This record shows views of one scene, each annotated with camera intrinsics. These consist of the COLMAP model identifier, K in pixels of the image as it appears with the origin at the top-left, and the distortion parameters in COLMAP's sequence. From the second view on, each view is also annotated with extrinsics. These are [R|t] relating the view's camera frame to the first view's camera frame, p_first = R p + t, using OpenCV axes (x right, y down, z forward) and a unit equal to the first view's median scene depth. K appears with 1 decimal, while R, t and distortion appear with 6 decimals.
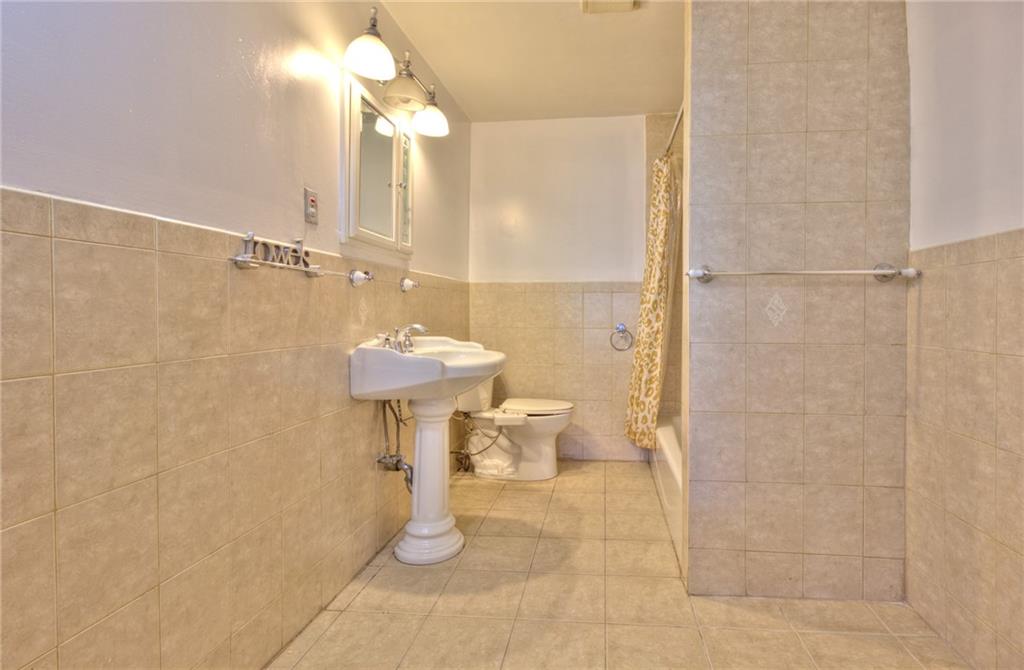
lens RADIAL K [[471.5, 0, 508.9], [0, 471.5, 326.4], [0, 0, 1]] dist [-0.000423, -0.000544]
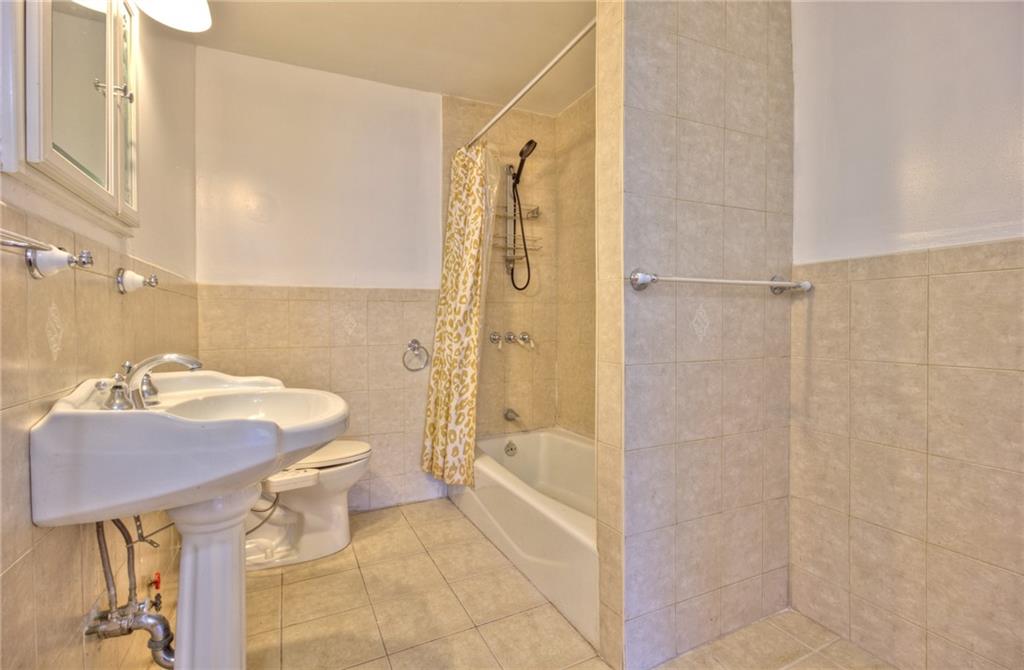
lens RADIAL K [[495.0, 0, 512.0], [0, 495.0, 335.0], [0, 0, 1]] dist [-0.003687, 0.000975]
pose [[0.837591, -0.020772, 0.545902, -0.233275], [0.024431, 0.999701, 0.000554, -0.021793], [-0.545751, 0.012873, 0.837849, 0.407461]]
